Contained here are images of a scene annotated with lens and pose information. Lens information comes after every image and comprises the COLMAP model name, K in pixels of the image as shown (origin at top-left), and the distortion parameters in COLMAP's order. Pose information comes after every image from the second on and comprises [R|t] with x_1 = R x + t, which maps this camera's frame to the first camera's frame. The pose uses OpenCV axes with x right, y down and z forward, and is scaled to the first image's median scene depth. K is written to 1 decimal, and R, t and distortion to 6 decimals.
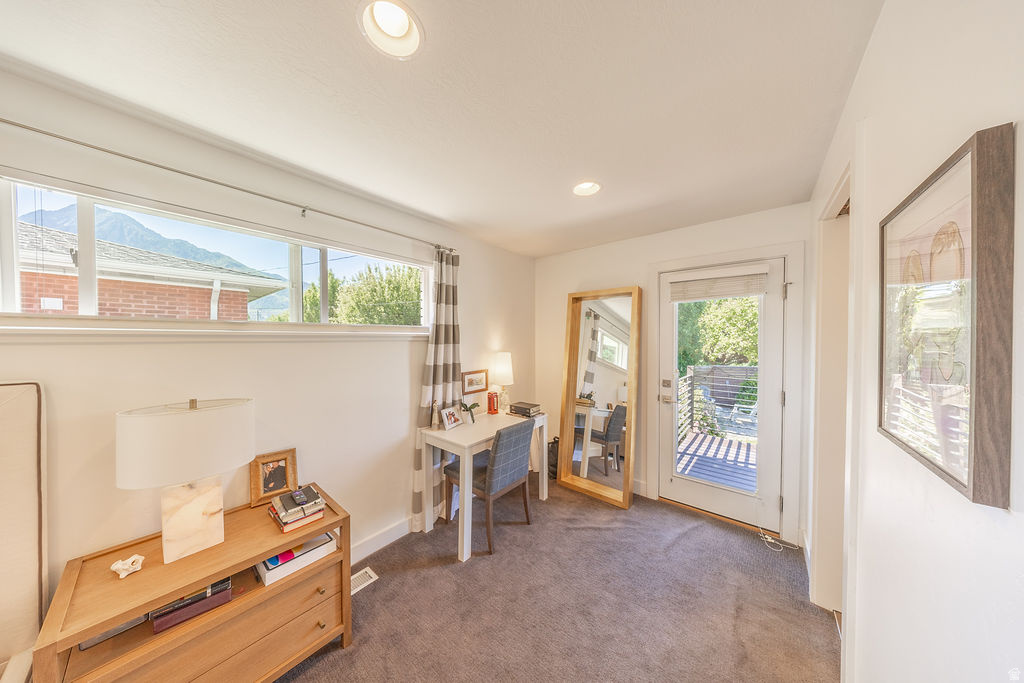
lens RADIAL K [[297.0, 0, 513.4], [0, 297.0, 341.0], [0, 0, 1]] dist [-0.004770, 0.000138]
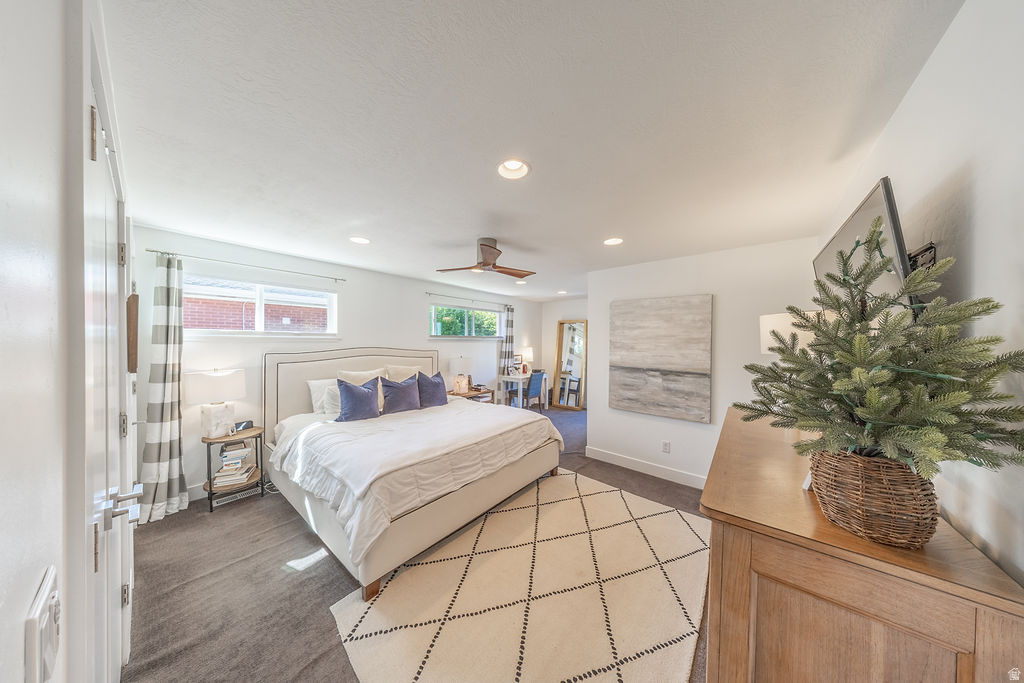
lens RADIAL K [[297.0, 0, 509.3], [0, 297.0, 342.4], [0, 0, 1]] dist [-0.004770, 0.000138]
pose [[0.999965, 0.007668, 0.003352, -0.215156], [-0.007657, 0.999965, -0.003300, 0.011330], [-0.003377, 0.003274, 0.999989, -1.431658]]
